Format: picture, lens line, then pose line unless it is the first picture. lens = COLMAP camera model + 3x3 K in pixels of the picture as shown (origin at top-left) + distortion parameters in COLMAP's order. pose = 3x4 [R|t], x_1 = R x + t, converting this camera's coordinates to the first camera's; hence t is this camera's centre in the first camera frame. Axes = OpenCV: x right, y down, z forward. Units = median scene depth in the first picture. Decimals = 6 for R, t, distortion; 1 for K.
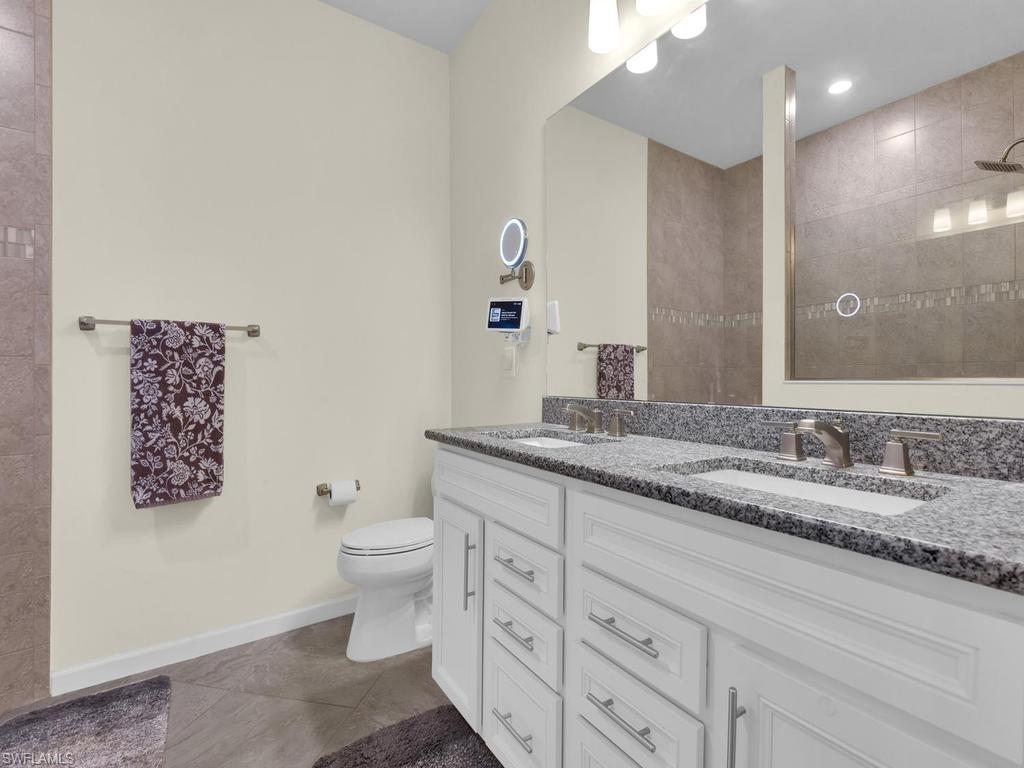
lens RADIAL K [[477.3, 0, 502.9], [0, 477.3, 381.1], [0, 0, 1]] dist [0.036695, 0.001143]
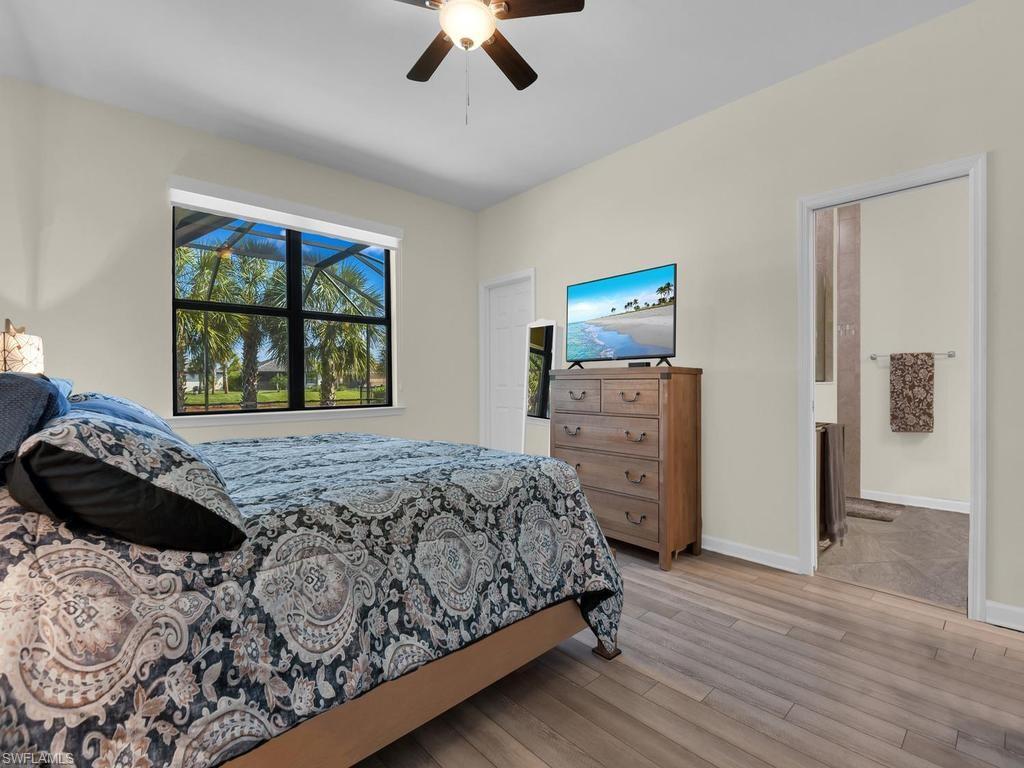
lens RADIAL K [[477.3, 0, 503.5], [0, 477.3, 379.0], [0, 0, 1]] dist [0.036695, 0.001143]
pose [[0.178565, -0.005333, -0.983914, 1.229614], [0.007020, 0.999967, -0.004146, -0.007518], [0.983903, -0.006167, 0.178596, -1.266093]]
